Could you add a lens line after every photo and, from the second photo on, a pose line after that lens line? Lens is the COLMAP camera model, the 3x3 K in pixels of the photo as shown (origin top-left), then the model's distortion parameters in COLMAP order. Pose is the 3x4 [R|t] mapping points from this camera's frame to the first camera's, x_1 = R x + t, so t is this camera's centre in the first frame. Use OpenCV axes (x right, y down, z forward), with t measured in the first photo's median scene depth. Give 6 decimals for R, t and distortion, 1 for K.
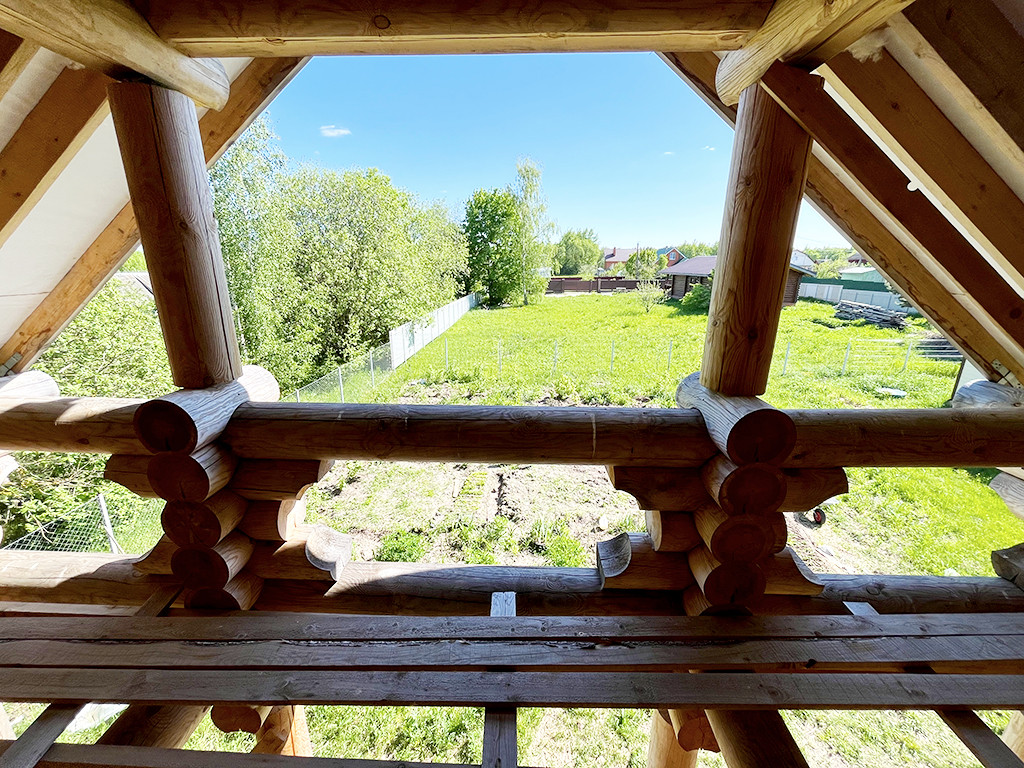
lens RADIAL K [[415.0, 0, 513.5], [0, 415.0, 385.5], [0, 0, 1]] dist [-0.001135, 0.000043]
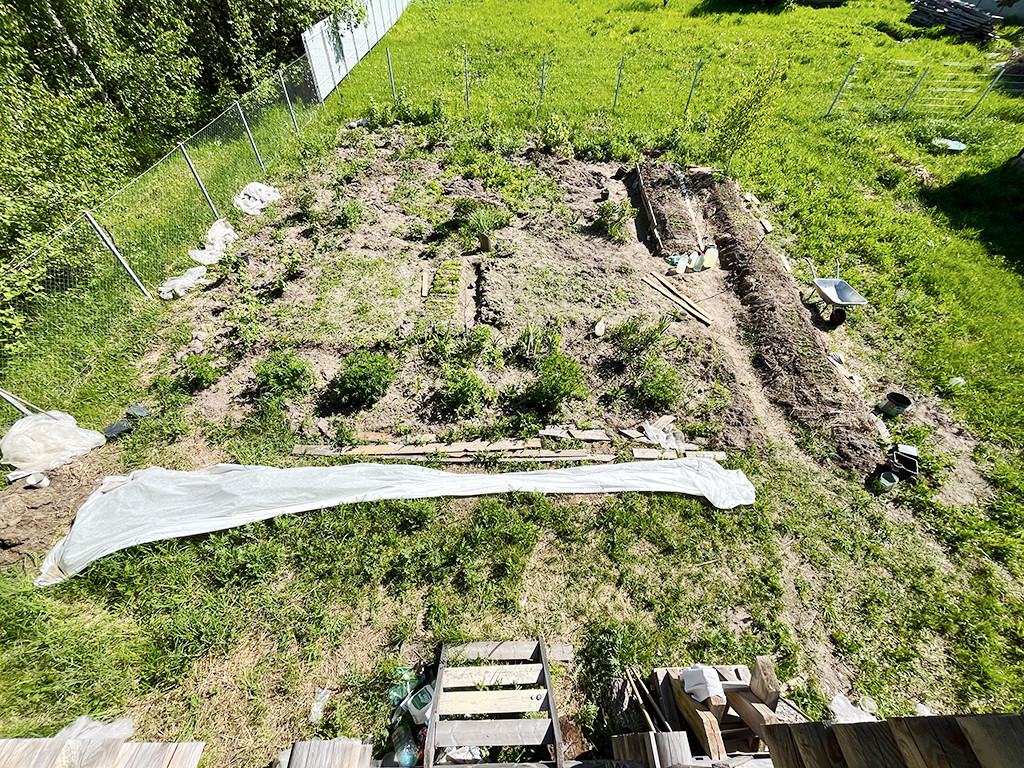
lens RADIAL K [[415.0, 0, 509.6], [0, 415.0, 383.0], [0, 0, 1]] dist [-0.001135, 0.000043]
pose [[0.998166, -0.023651, 0.055720, -0.020865], [-0.010224, 0.841414, 0.540294, -0.037214], [-0.059662, -0.539873, 0.839629, 0.194167]]
